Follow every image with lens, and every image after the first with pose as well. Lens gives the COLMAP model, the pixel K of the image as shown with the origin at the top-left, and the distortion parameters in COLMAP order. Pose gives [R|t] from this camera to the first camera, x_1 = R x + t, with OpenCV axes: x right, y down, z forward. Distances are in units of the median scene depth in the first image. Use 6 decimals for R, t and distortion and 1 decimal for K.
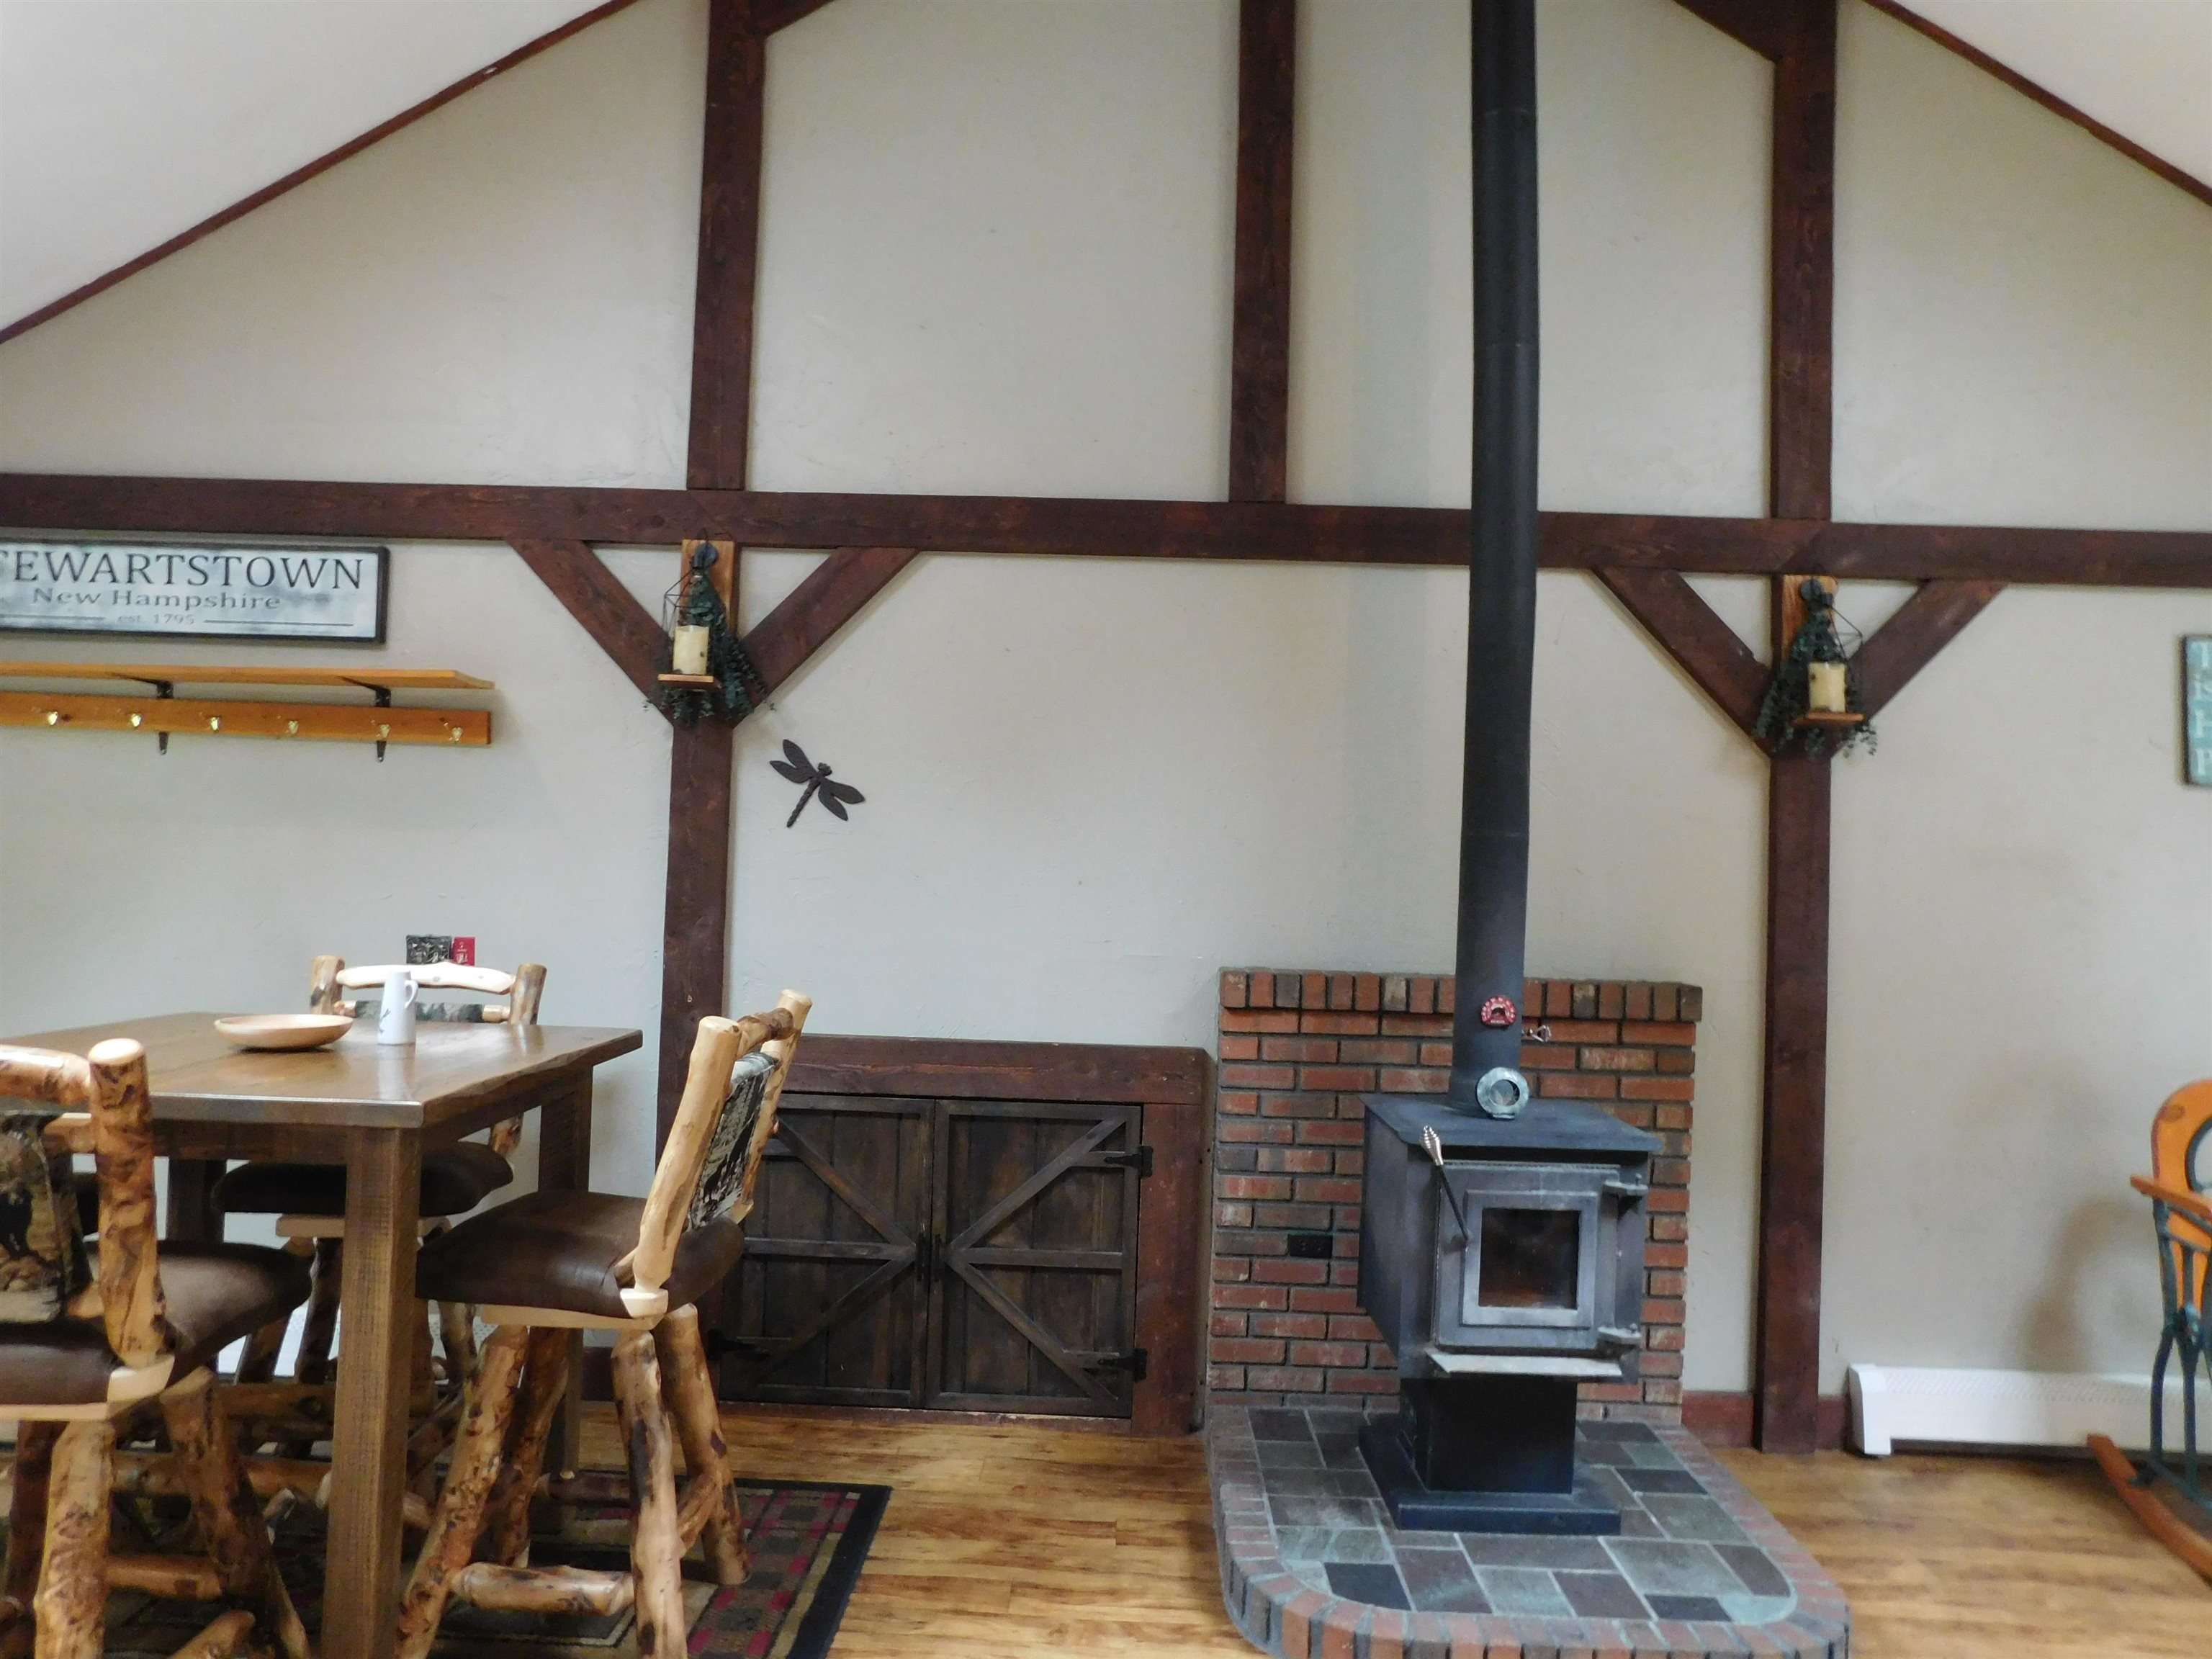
lens RADIAL K [[1463.0, 0, 1125.1], [0, 1463.0, 822.6], [0, 0, 1]] dist [-0.073142, 0.064687]
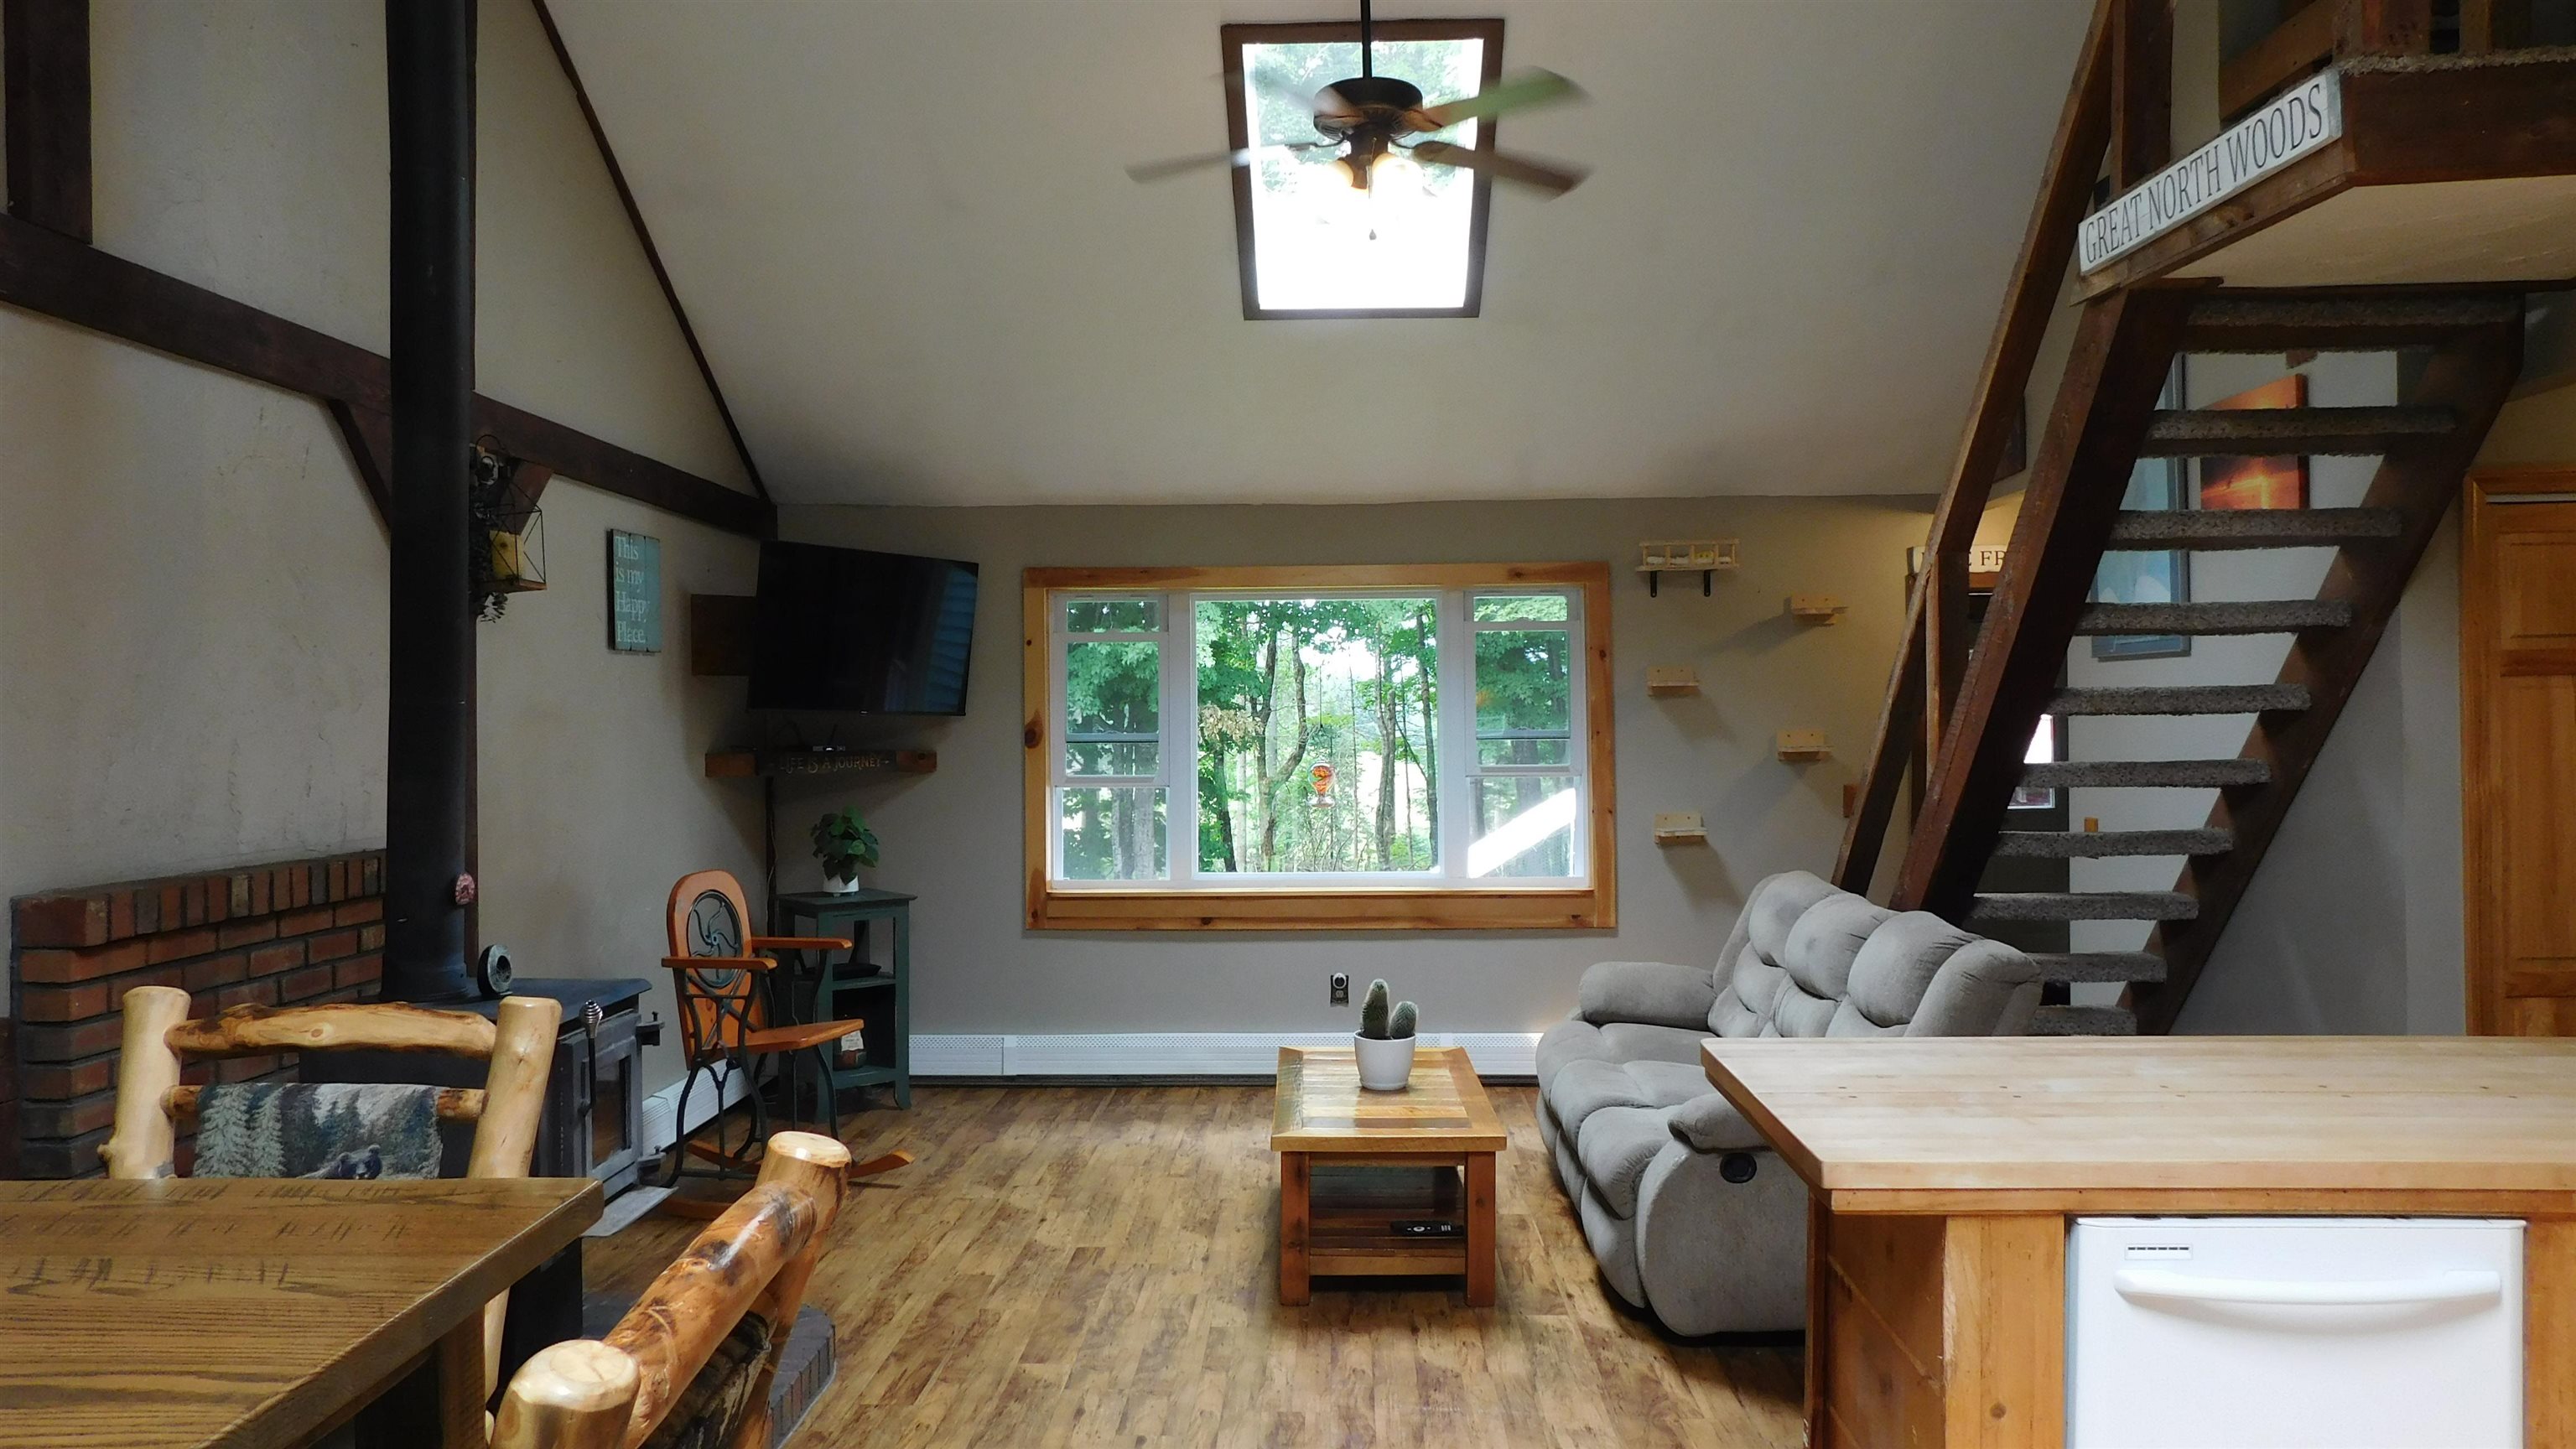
lens RADIAL K [[1672.3, 0, 1276.0], [0, 1672.3, 723.0], [0, 0, 1]] dist [-0.029666, 0.004076]
pose [[0.025323, -0.032906, 0.999138, -0.716718], [-0.024466, 0.999138, 0.033526, -0.024796], [-0.999380, -0.025294, 0.024496, 0.397256]]
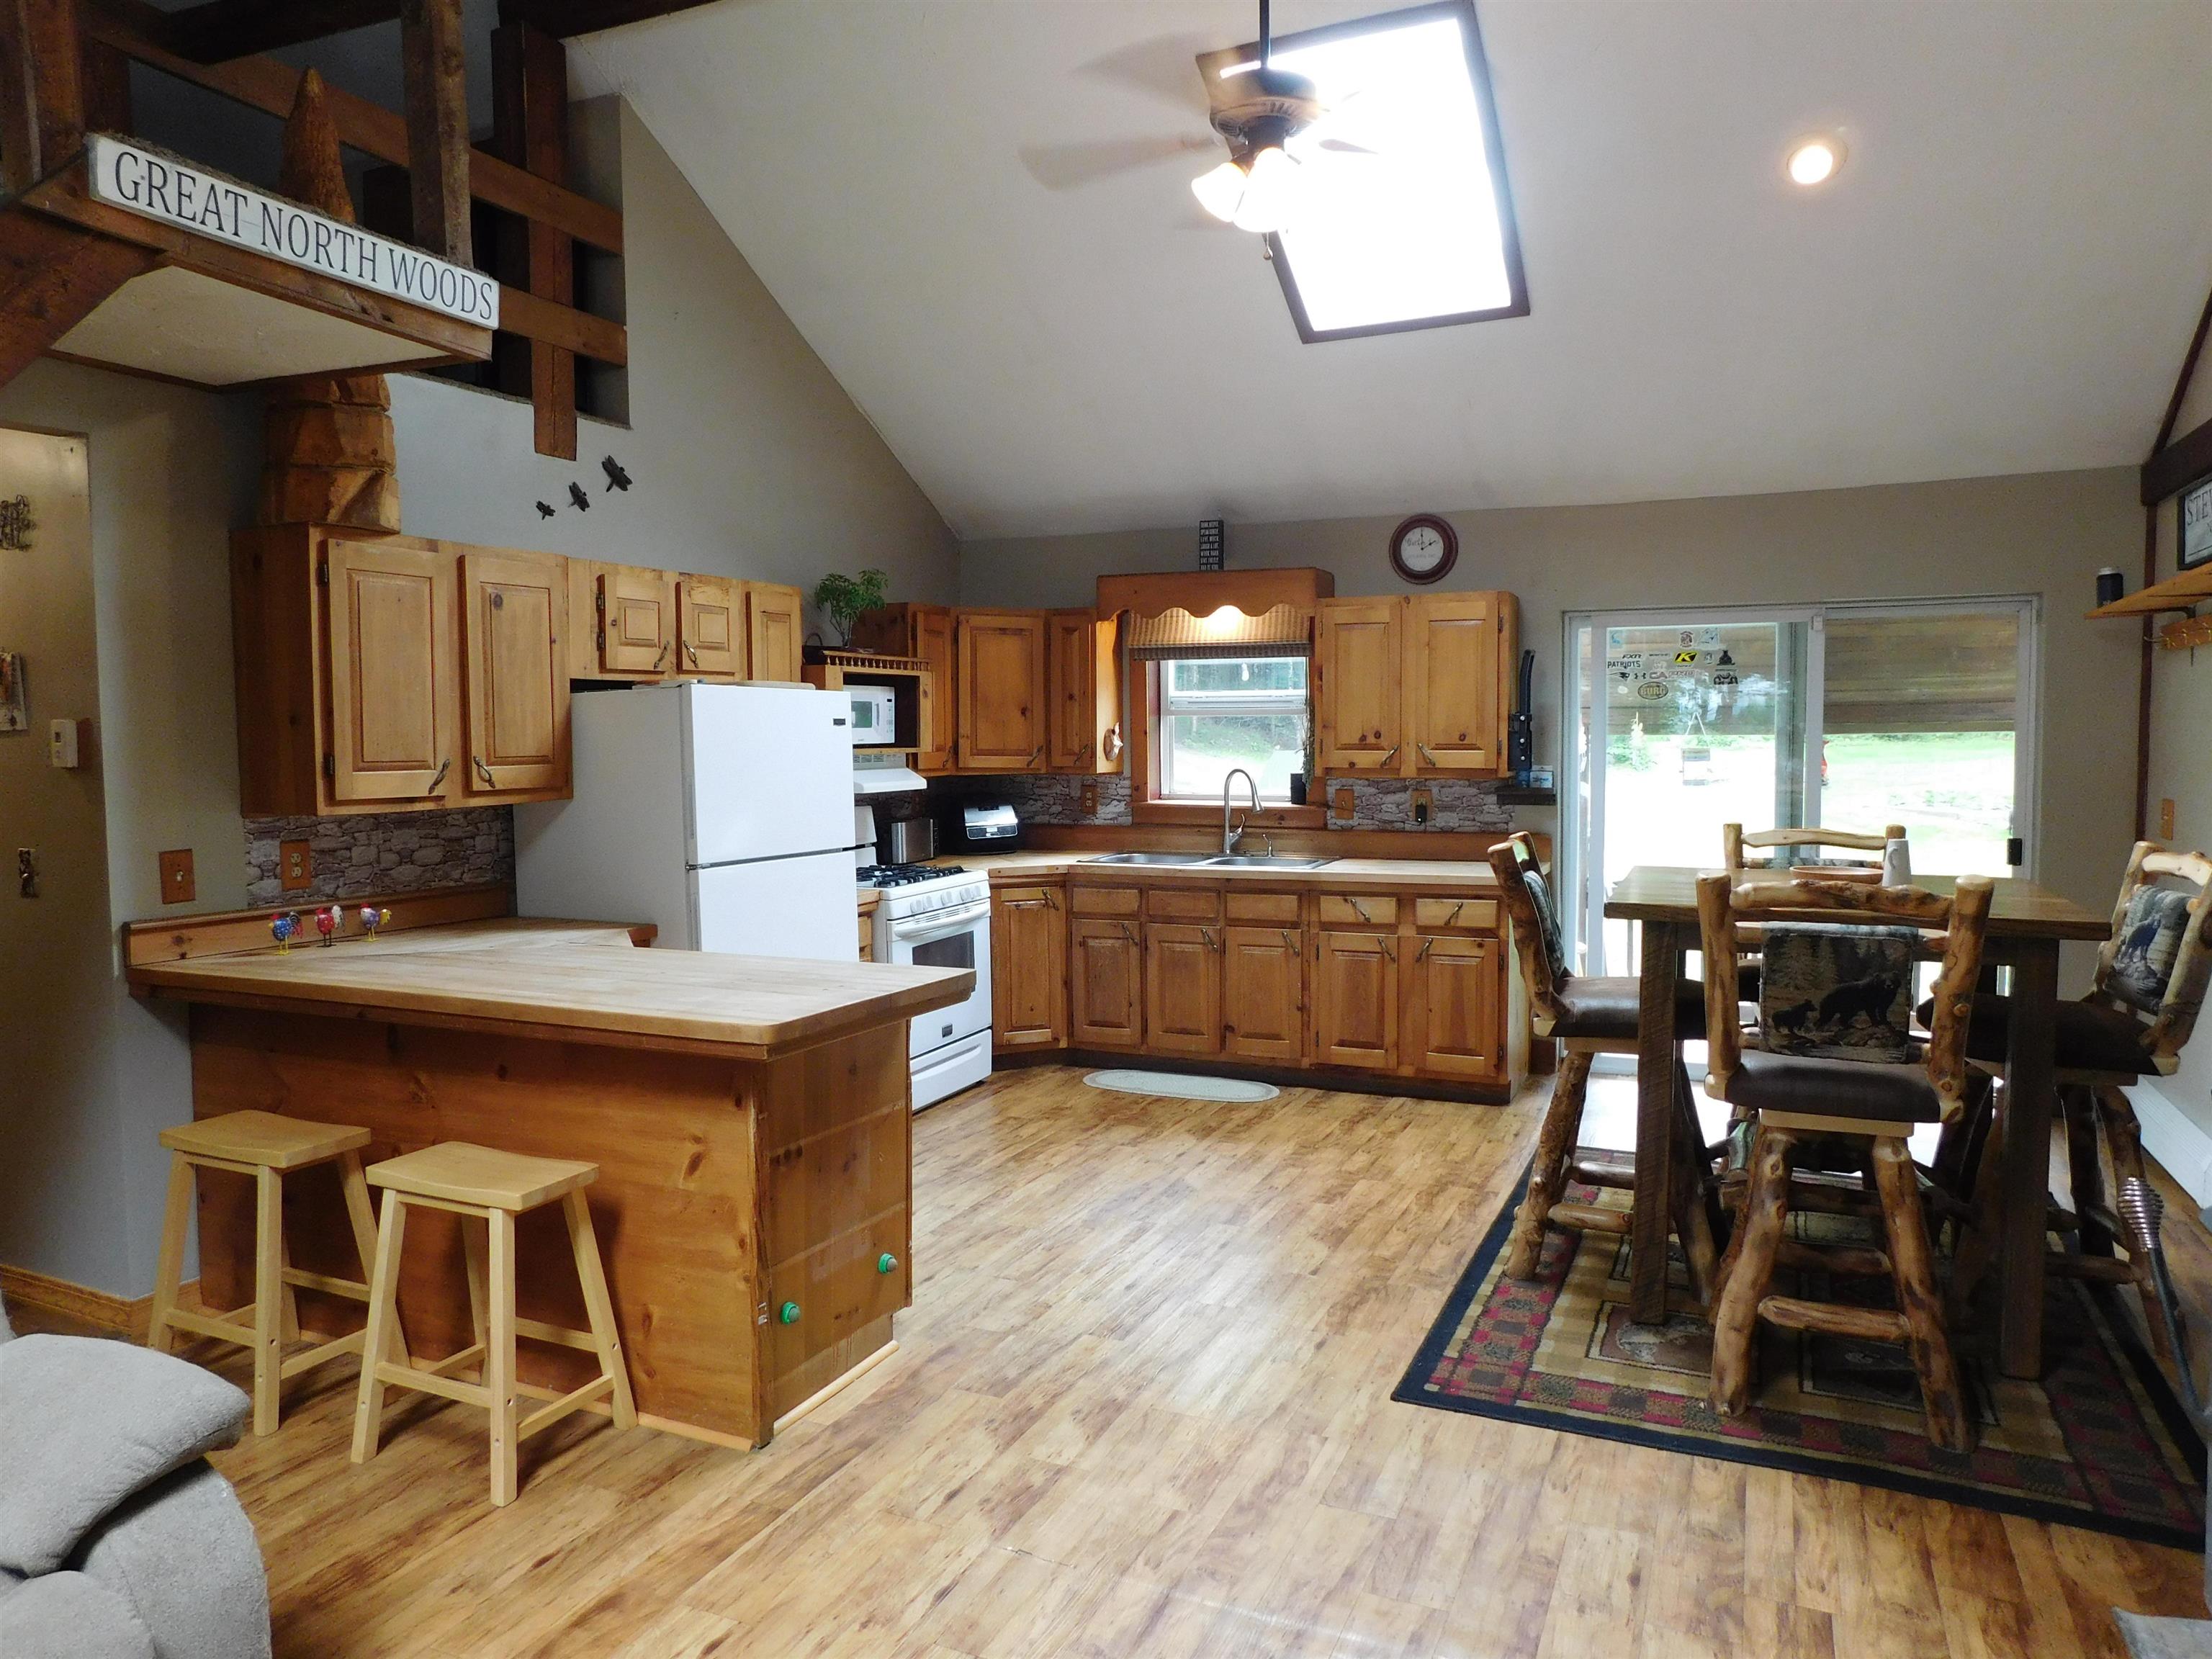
lens RADIAL K [[1470.0, 0, 1106.0], [0, 1470.0, 829.5], [0, 0, 1]] dist [-0.051654, 0.048394]
pose [[-0.402855, 0.036469, -0.914537, 0.703257], [0.023864, 0.999285, 0.029337, 0.030989], [0.914953, -0.010006, -0.403437, 0.672316]]
